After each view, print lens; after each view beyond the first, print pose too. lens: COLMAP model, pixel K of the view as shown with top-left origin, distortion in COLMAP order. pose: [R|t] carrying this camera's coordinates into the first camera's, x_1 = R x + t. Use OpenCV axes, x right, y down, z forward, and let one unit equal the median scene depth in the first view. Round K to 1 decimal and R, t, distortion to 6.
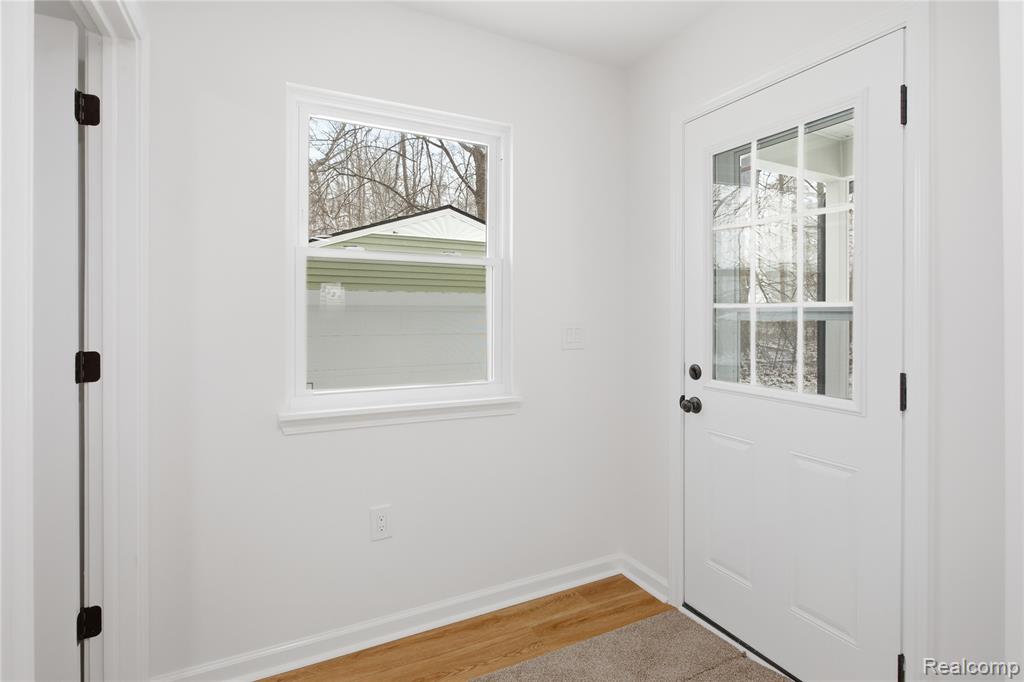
lens RADIAL K [[513.8, 0, 512.2], [0, 513.8, 321.3], [0, 0, 1]] dist [-0.001908, 0.001478]
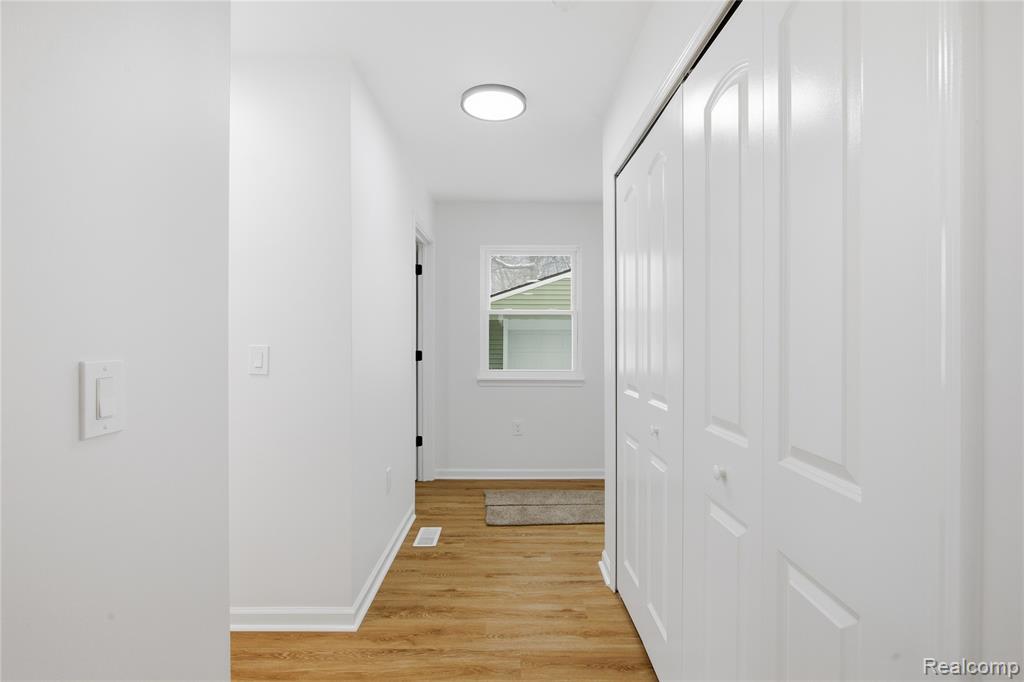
lens RADIAL K [[507.6, 0, 509.7], [0, 507.6, 334.1], [0, 0, 1]] dist [-0.003547, 0.001015]
pose [[0.894841, -0.001632, -0.446383, 0.810674], [-0.002896, 0.999951, -0.009462, -0.011786], [0.446376, 0.009760, 0.894792, -1.179710]]
